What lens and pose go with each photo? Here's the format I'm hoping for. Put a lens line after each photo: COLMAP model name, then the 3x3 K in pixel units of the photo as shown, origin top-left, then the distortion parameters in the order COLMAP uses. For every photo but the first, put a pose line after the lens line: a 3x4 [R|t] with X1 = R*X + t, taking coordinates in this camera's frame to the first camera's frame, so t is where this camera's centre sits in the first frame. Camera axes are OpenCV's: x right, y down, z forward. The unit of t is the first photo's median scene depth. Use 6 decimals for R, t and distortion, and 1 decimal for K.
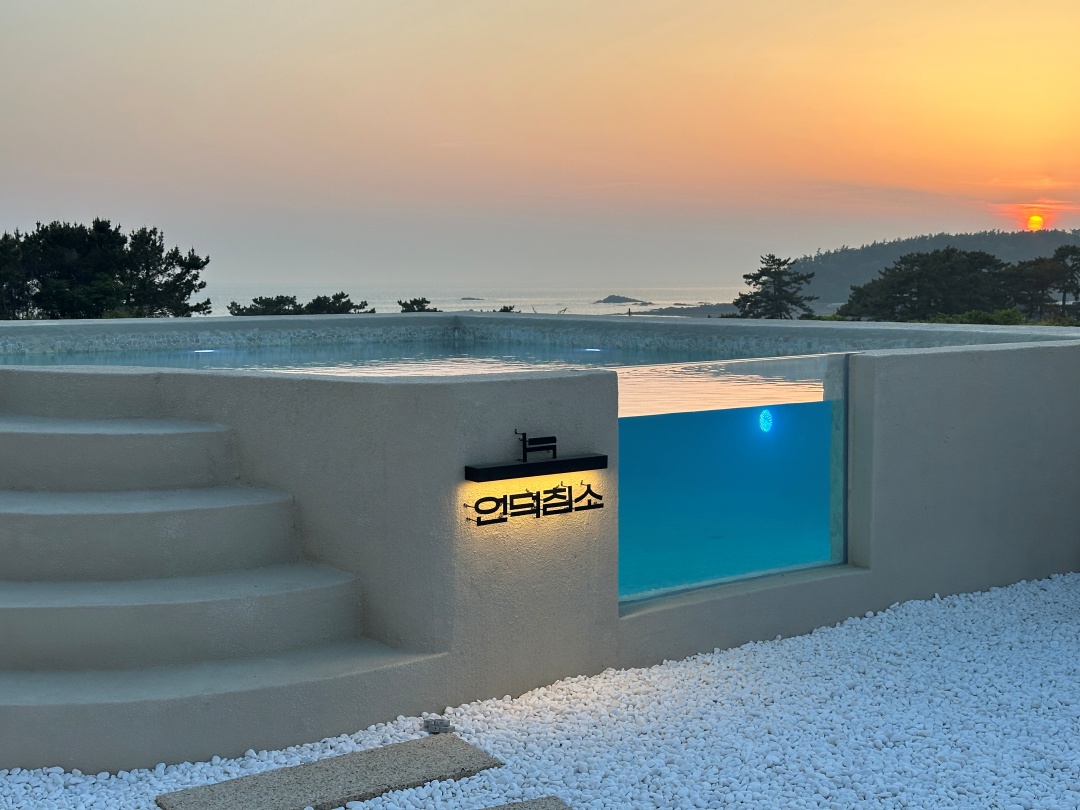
lens RADIAL K [[1516.7, 0, 535.7], [0, 1516.7, 403.5], [0, 0, 1]] dist [0.127434, 0.000000]
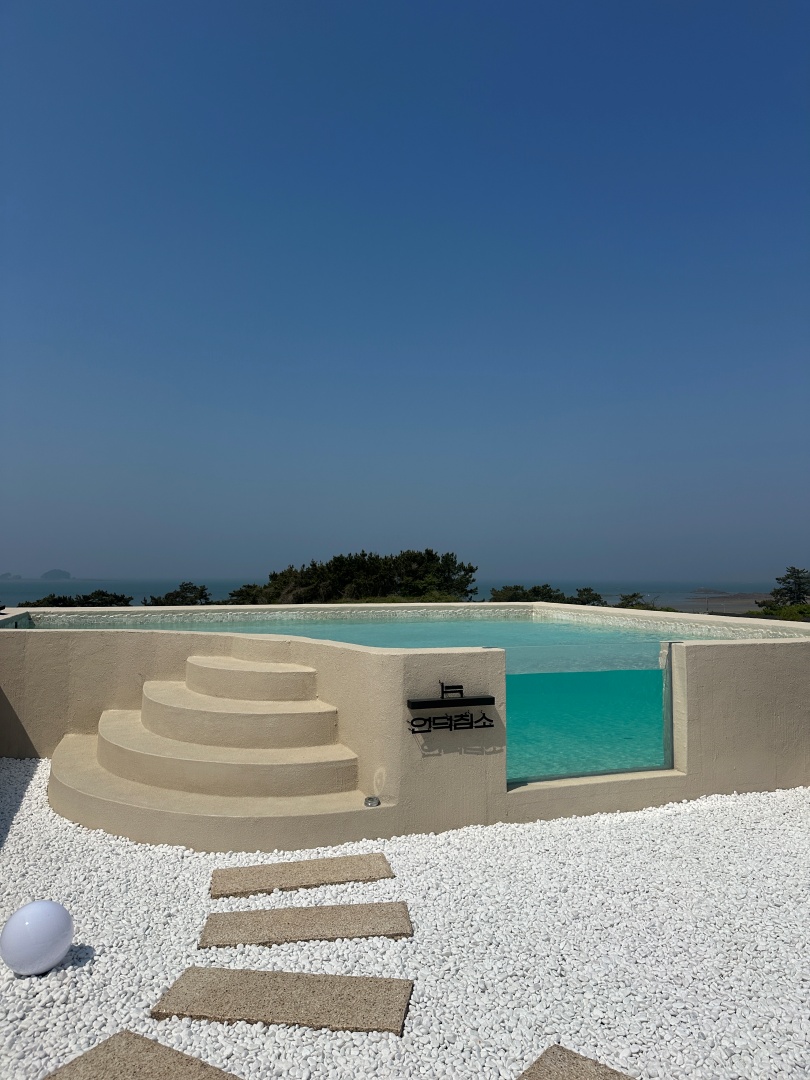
lens RADIAL K [[764.6, 0, 410.4], [0, 764.6, 501.4], [0, 0, 1]] dist [0.024292, -0.019419]
pose [[0.950331, -0.018741, -0.310676, 0.241607], [-0.036948, 0.984334, -0.172398, -0.034437], [0.309040, 0.175314, 0.934751, 0.079824]]
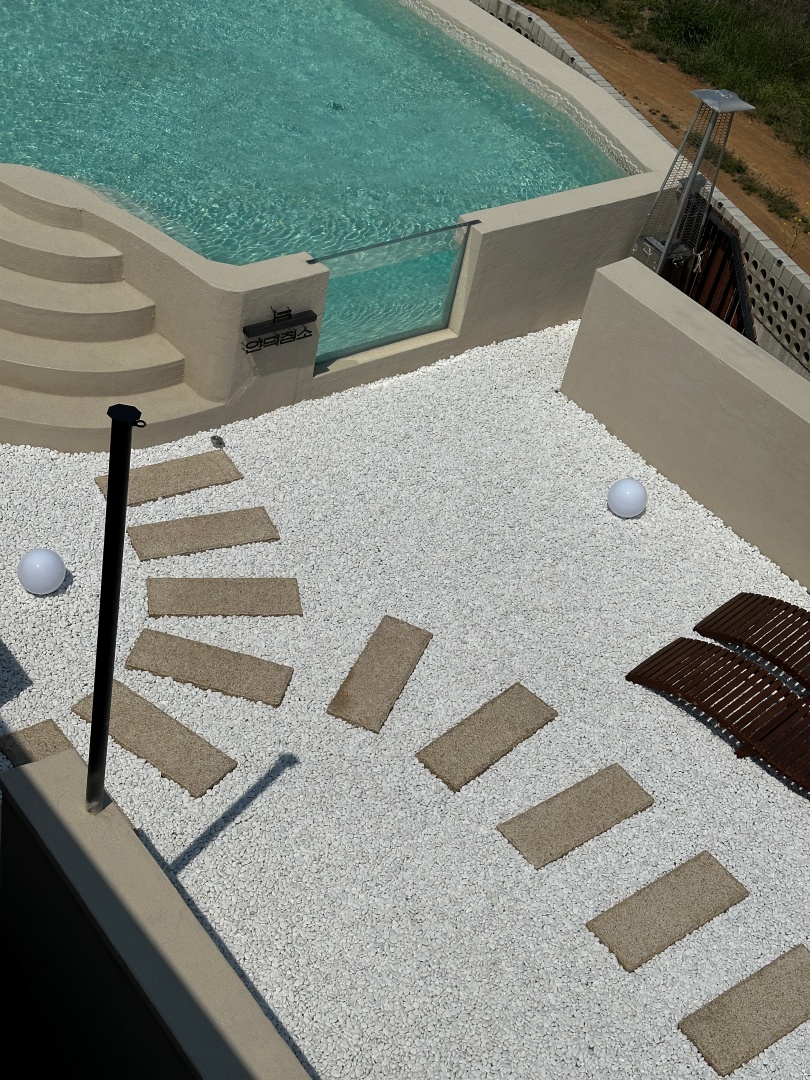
lens RADIAL K [[1516.7, 0, 409.5], [0, 1516.7, 540.6], [0, 0, 1]] dist [0.127434, 0.000000]
pose [[0.983862, 0.135318, 0.117068, -0.026386], [-0.178039, 0.805577, 0.565109, -0.878274], [-0.017838, -0.576831, 0.816668, -0.794782]]
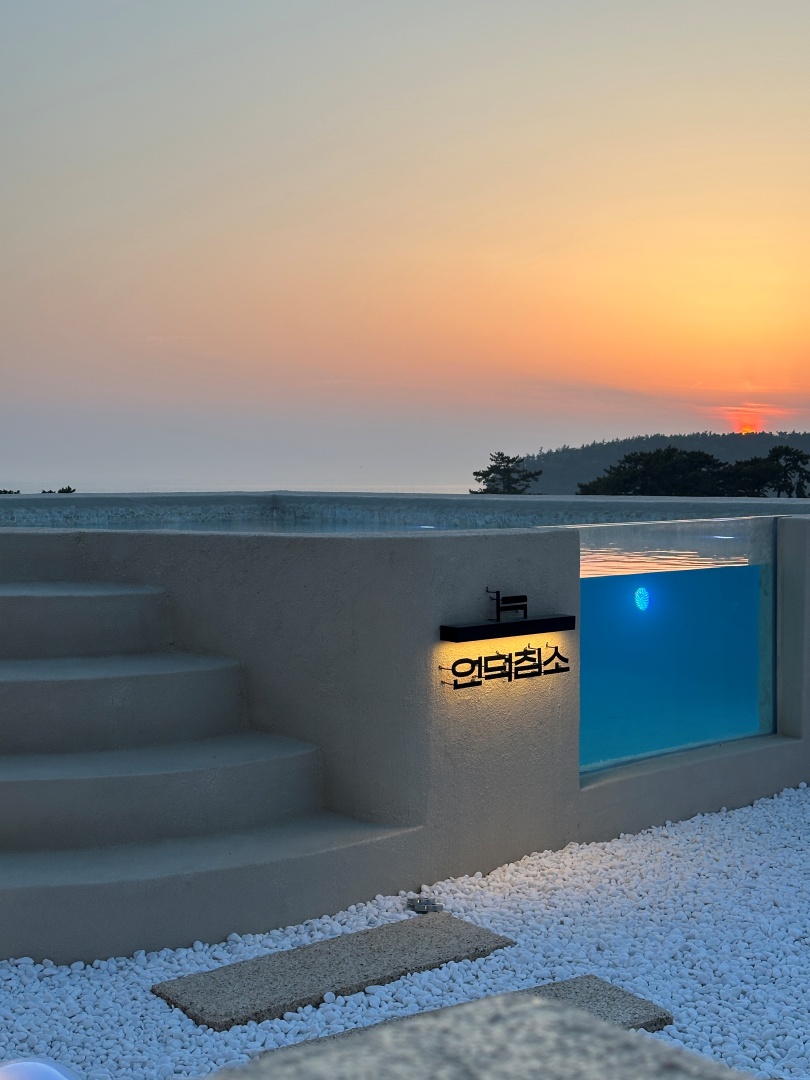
lens RADIAL K [[1516.7, 0, 411.8], [0, 1516.7, 541.8], [0, 0, 1]] dist [0.127434, 0.000000]
pose [[0.994870, 0.000578, 0.101164, -0.152481], [0.003376, 0.999237, -0.038907, 0.024719], [-0.101109, 0.039049, 0.994109, 0.062899]]
